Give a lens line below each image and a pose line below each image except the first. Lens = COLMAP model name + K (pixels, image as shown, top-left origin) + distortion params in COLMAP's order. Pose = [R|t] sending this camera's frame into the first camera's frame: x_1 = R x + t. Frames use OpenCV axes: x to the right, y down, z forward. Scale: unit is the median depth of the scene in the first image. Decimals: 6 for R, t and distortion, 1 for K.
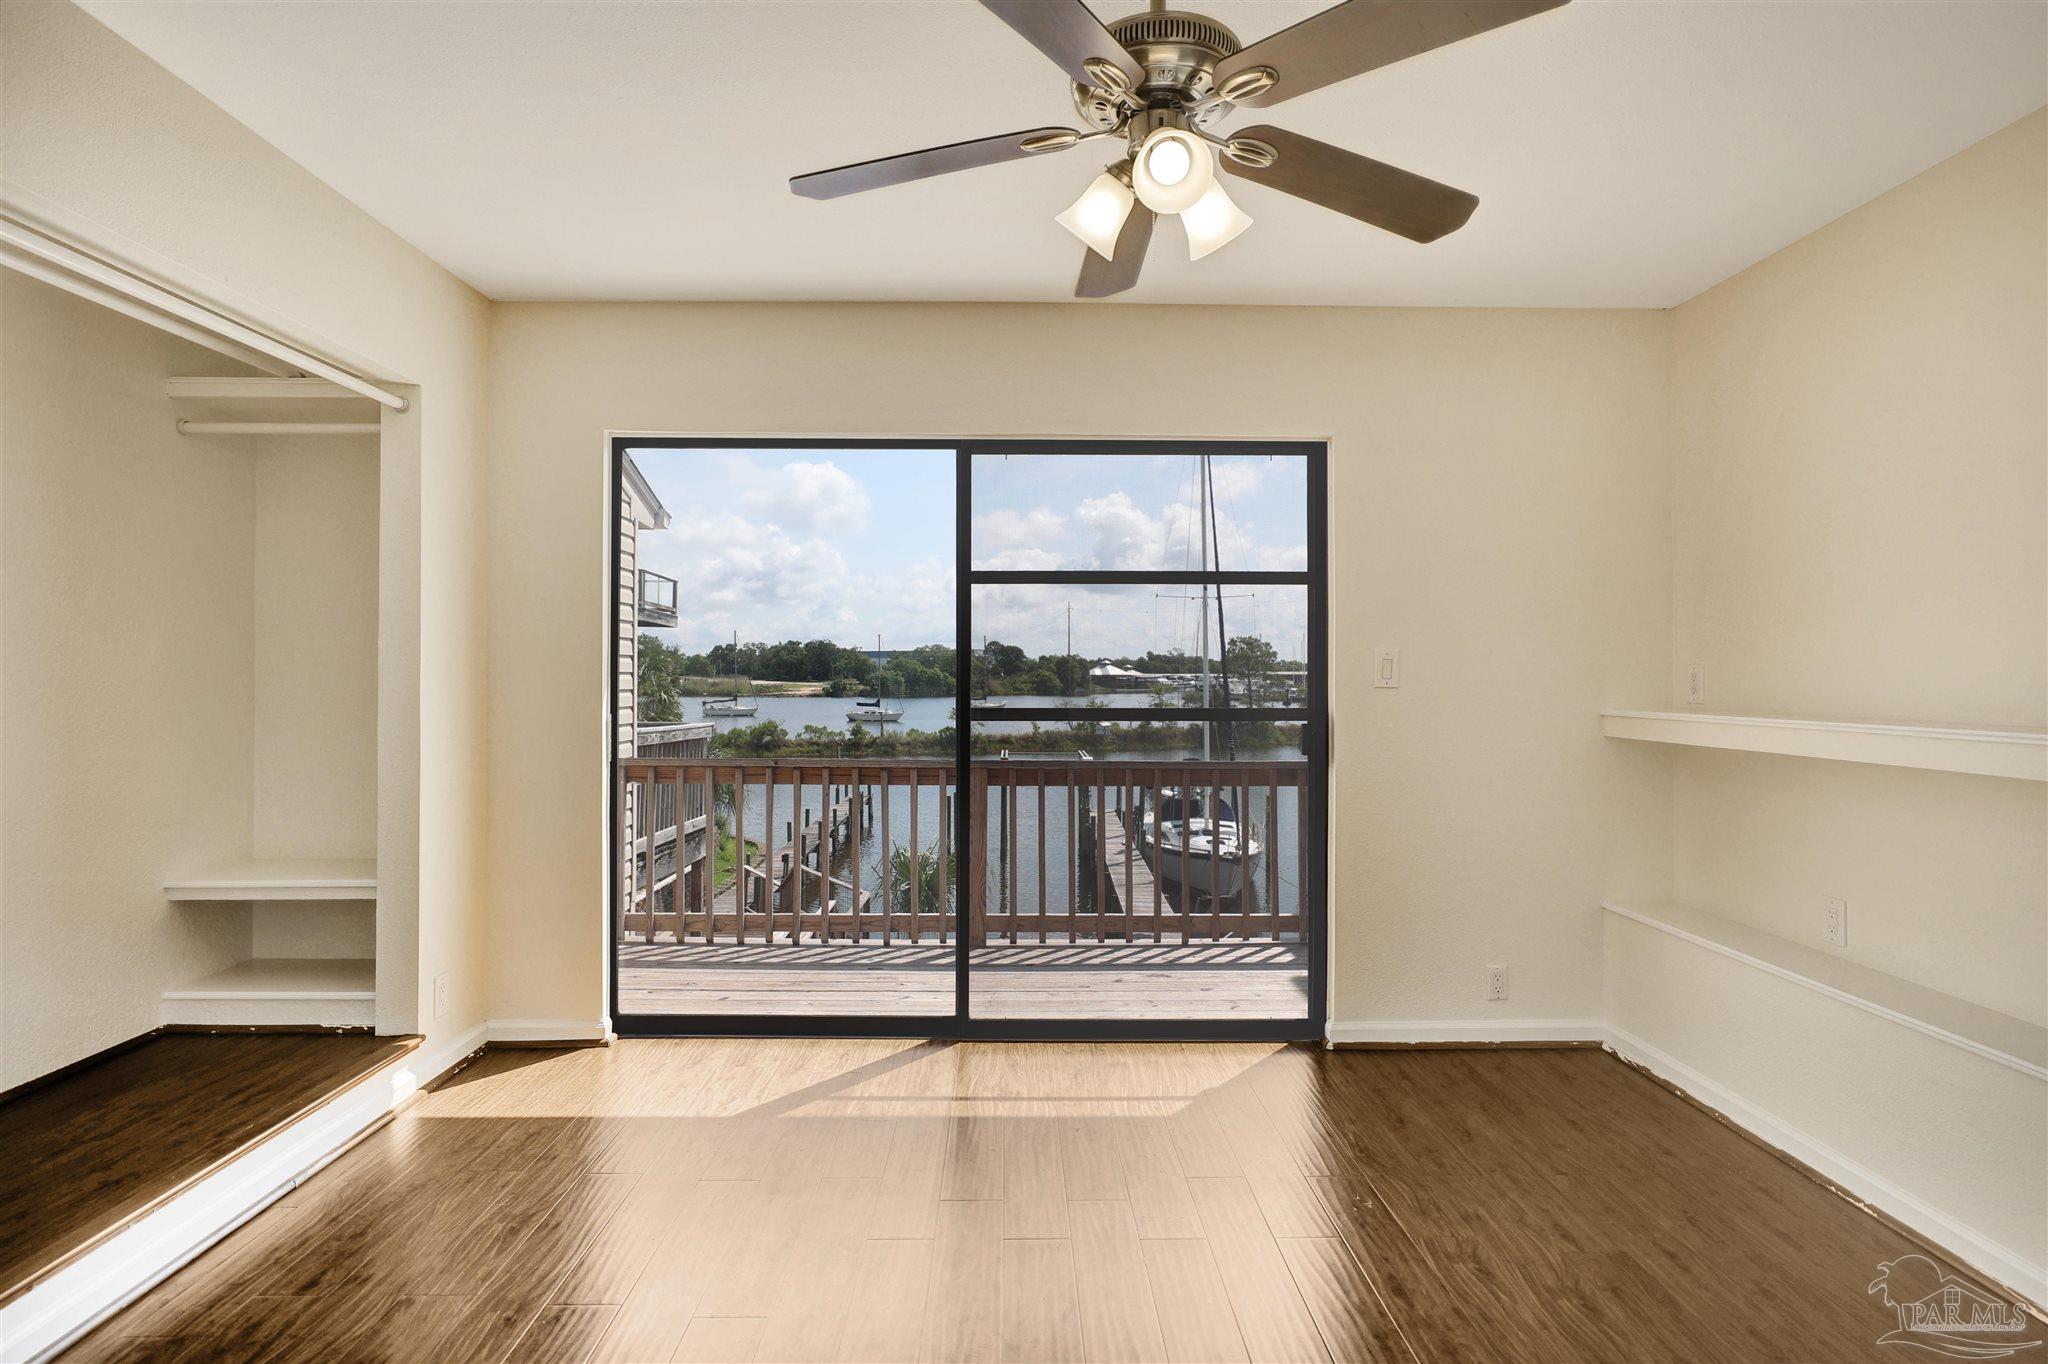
lens RADIAL K [[1080.6, 0, 1004.6], [0, 1080.6, 680.1], [0, 0, 1]] dist [-0.015512, 0.010951]
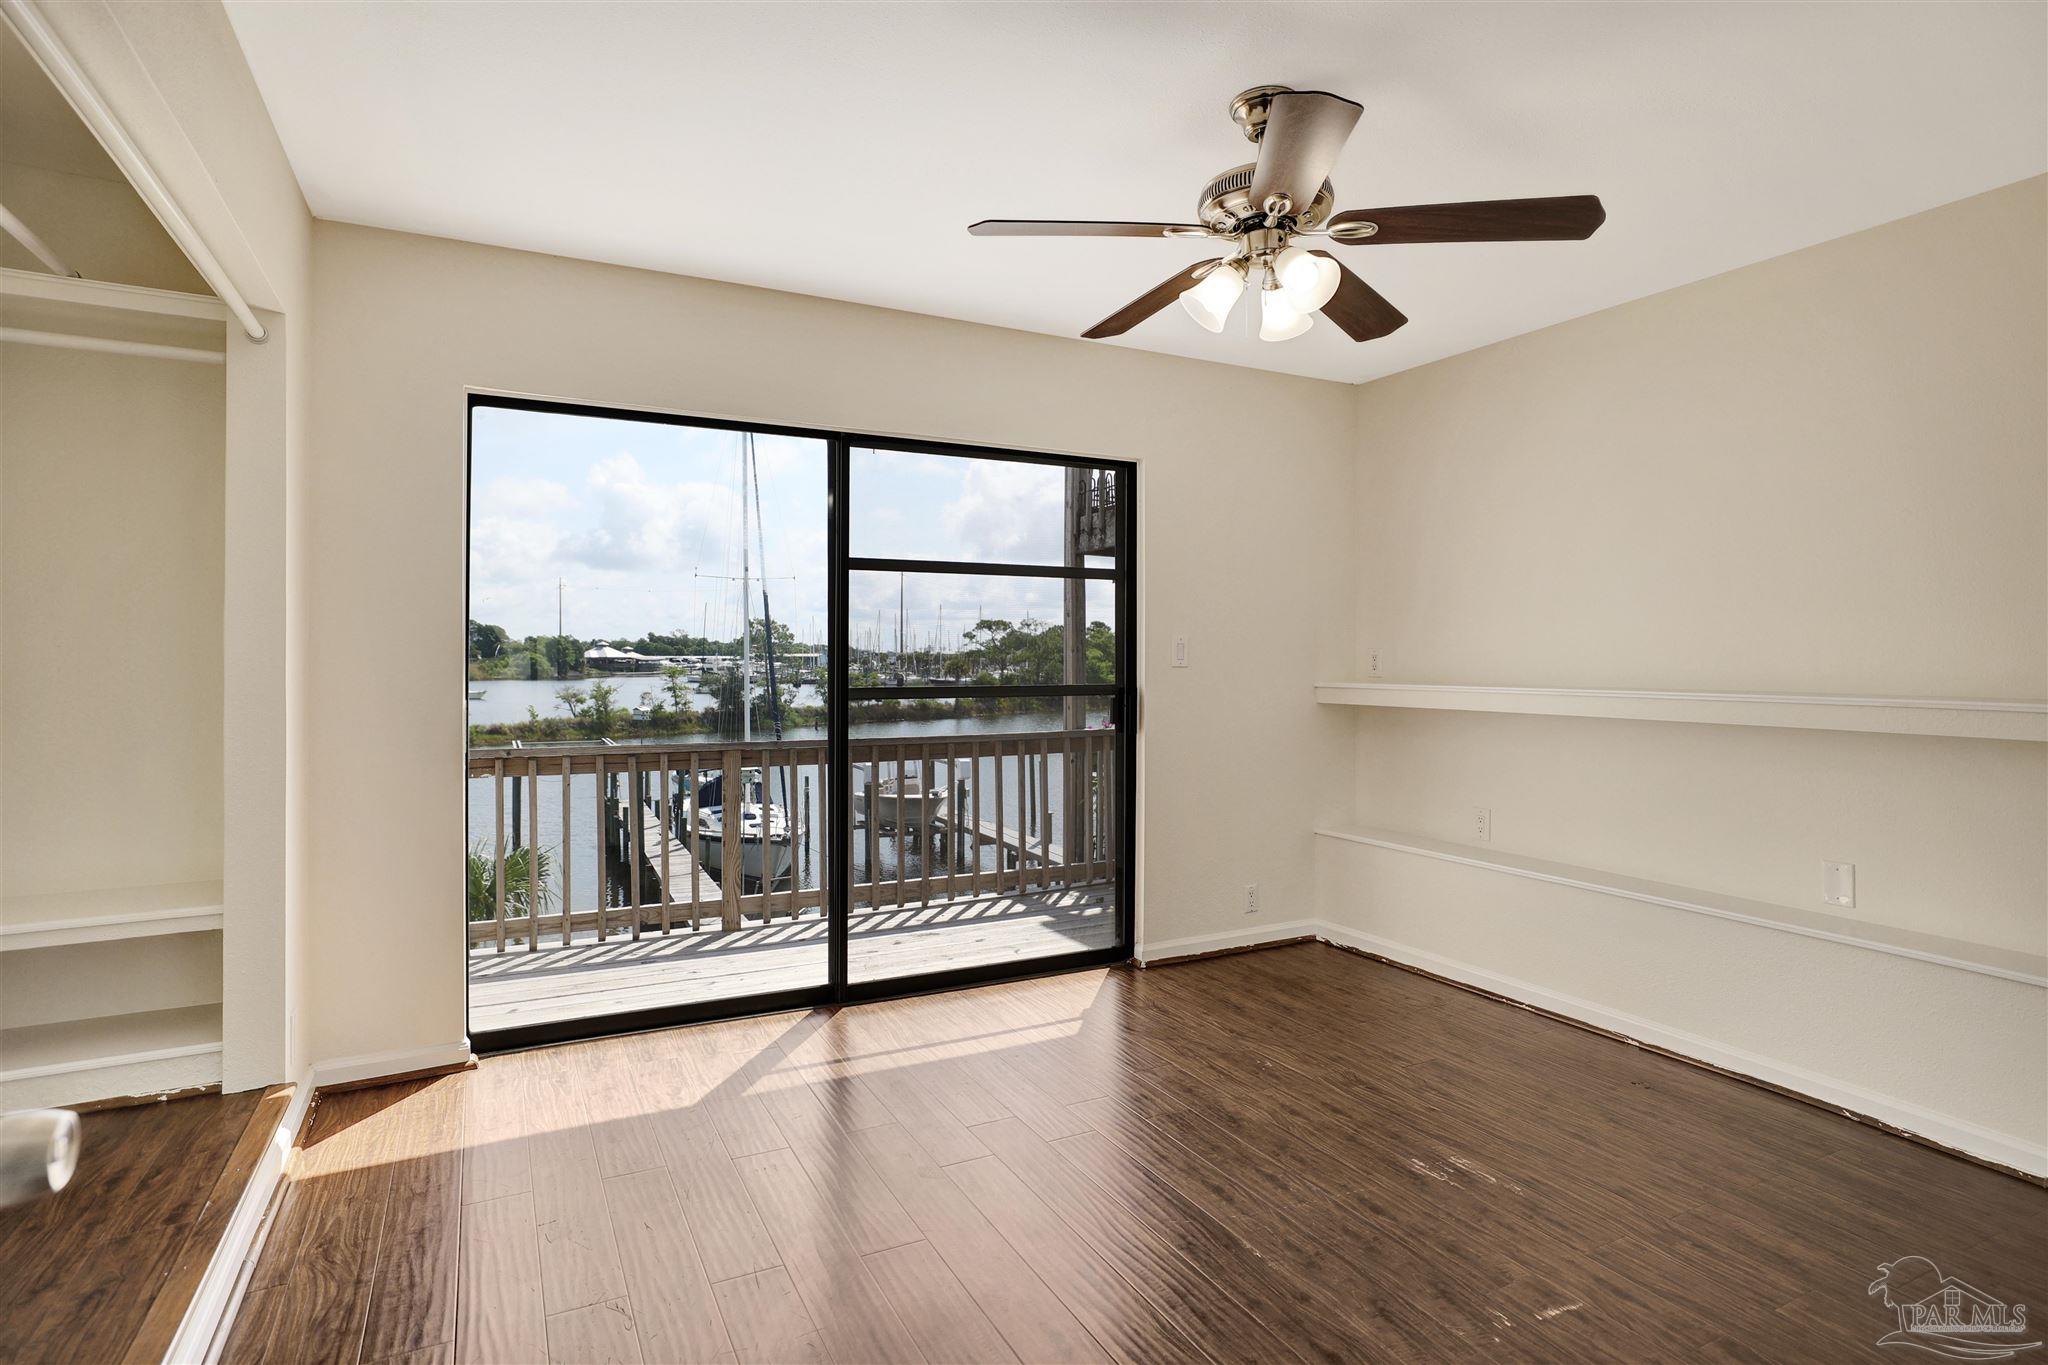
lens RADIAL K [[1080.6, 0, 1035.4], [0, 1080.6, 668.2], [0, 0, 1]] dist [-0.015512, 0.010951]
pose [[0.887656, -0.005257, 0.460477, -0.346866], [0.002793, 0.999978, 0.006031, 0.000416], [-0.460499, -0.004067, 0.887651, -0.015286]]
